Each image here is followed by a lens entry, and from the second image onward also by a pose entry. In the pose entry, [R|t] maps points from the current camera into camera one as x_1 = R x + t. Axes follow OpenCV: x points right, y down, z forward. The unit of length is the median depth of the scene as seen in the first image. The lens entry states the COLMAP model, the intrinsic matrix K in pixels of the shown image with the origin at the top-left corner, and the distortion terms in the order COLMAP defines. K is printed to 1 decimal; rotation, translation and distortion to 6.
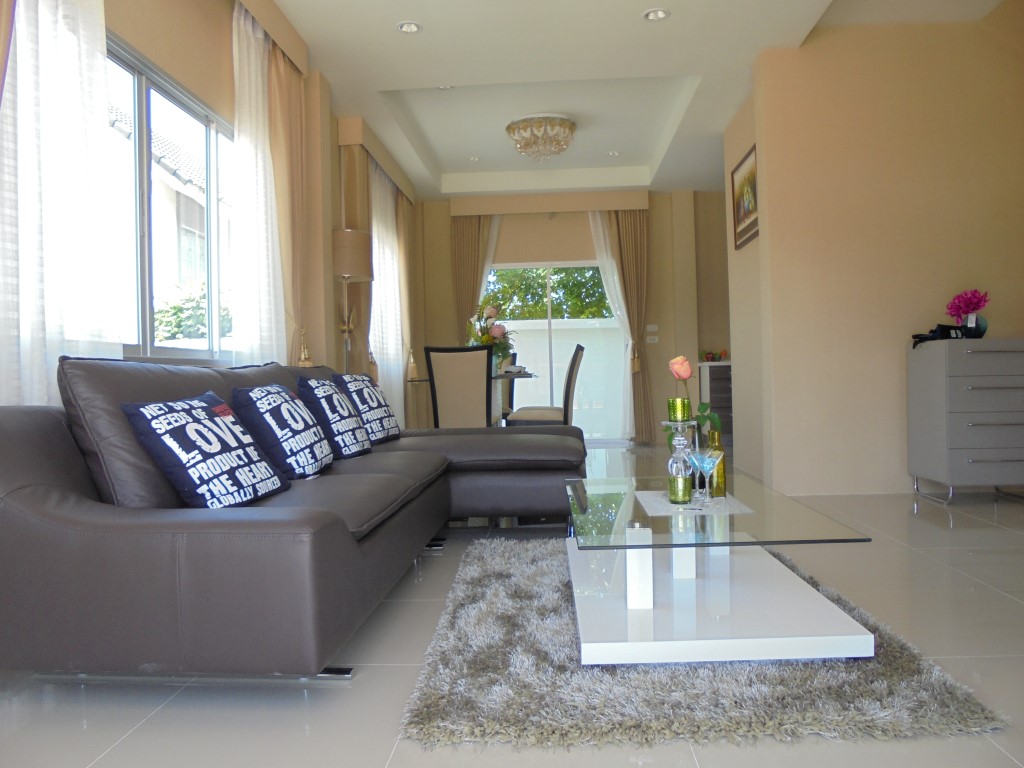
lens RADIAL K [[787.5, 0, 517.0], [0, 787.5, 379.5], [0, 0, 1]] dist [-0.116470, 0.107597]
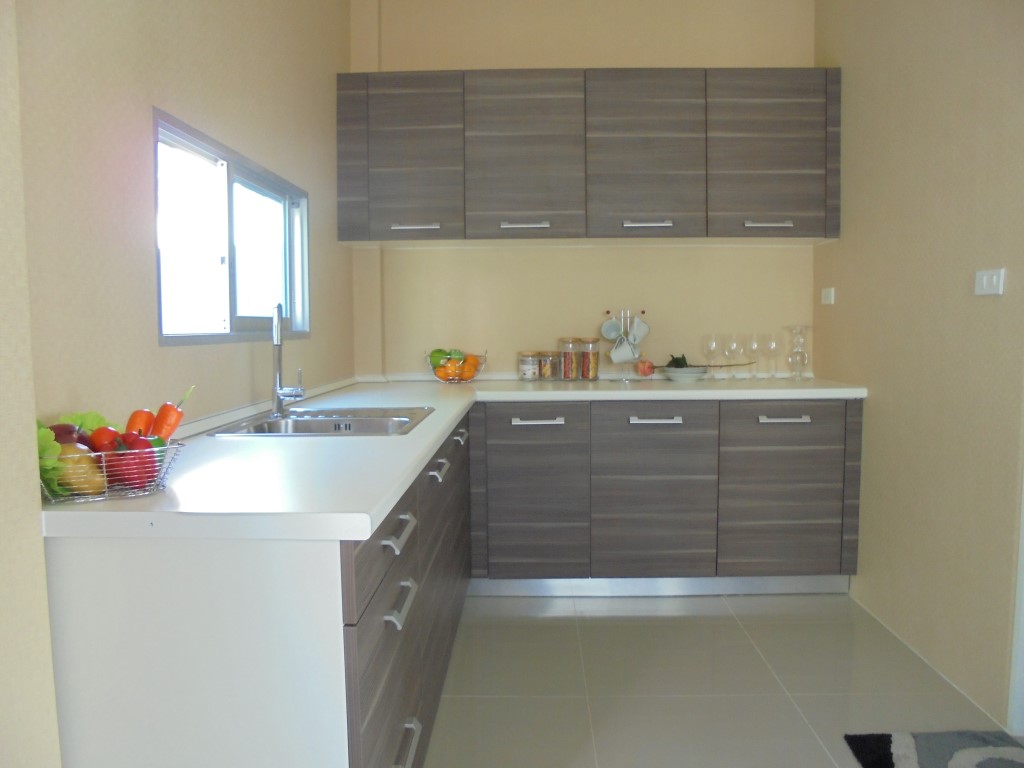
lens RADIAL K [[787.5, 0, 517.0], [0, 787.5, 379.5], [0, 0, 1]] dist [-0.116470, 0.107597]
pose [[-0.029435, -0.046236, 0.998497, 0.123900], [0.020462, 0.998692, 0.046848, -0.064571], [-0.999357, 0.021810, -0.028450, 1.192372]]
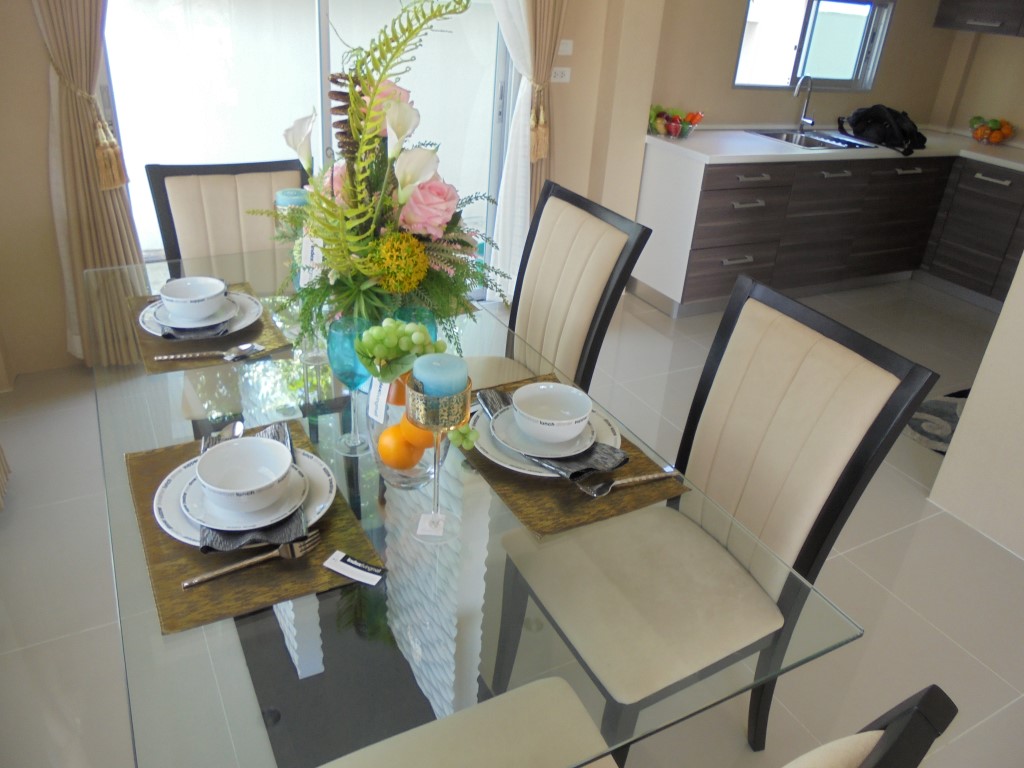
lens RADIAL K [[787.5, 0, 517.0], [0, 787.5, 379.5], [0, 0, 1]] dist [-0.116470, 0.107597]
pose [[0.853806, -0.154022, 0.497286, -0.113727], [-0.093347, 0.894456, 0.437304, -0.112424], [-0.512155, -0.419793, 0.749314, 0.817419]]
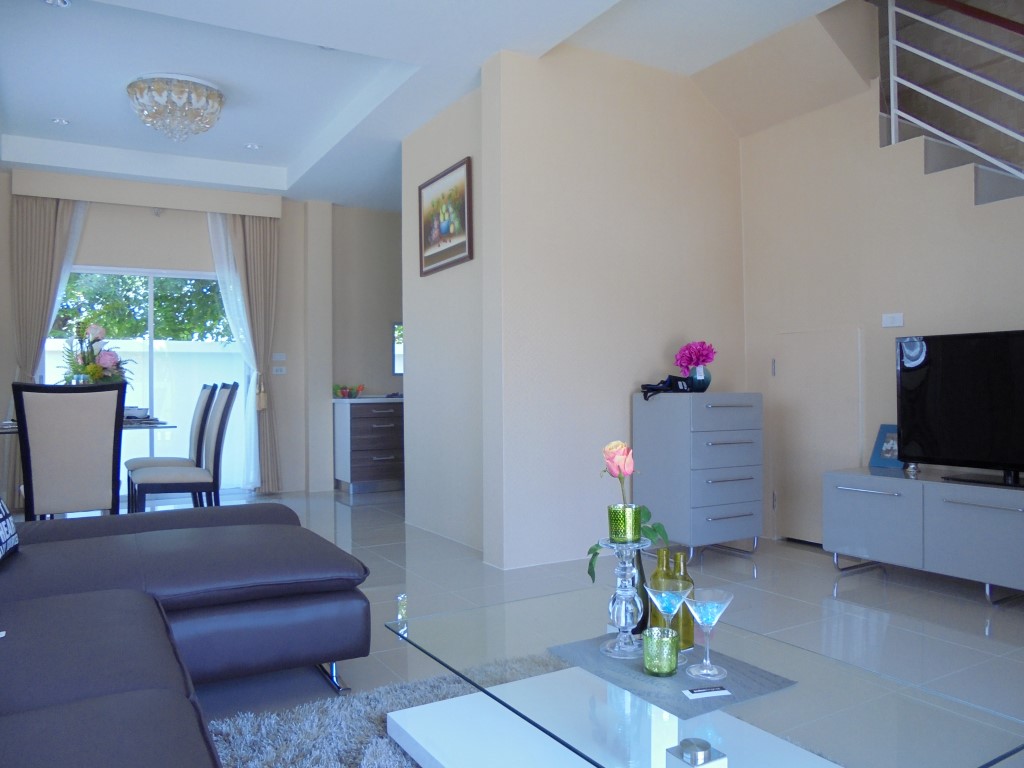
lens RADIAL K [[787.5, 0, 517.0], [0, 787.5, 379.5], [0, 0, 1]] dist [-0.116470, 0.107597]
pose [[0.839280, 0.022406, 0.543238, -0.093346], [-0.008392, 0.999565, -0.028261, -0.025706], [-0.543635, 0.019160, 0.839103, 0.195128]]
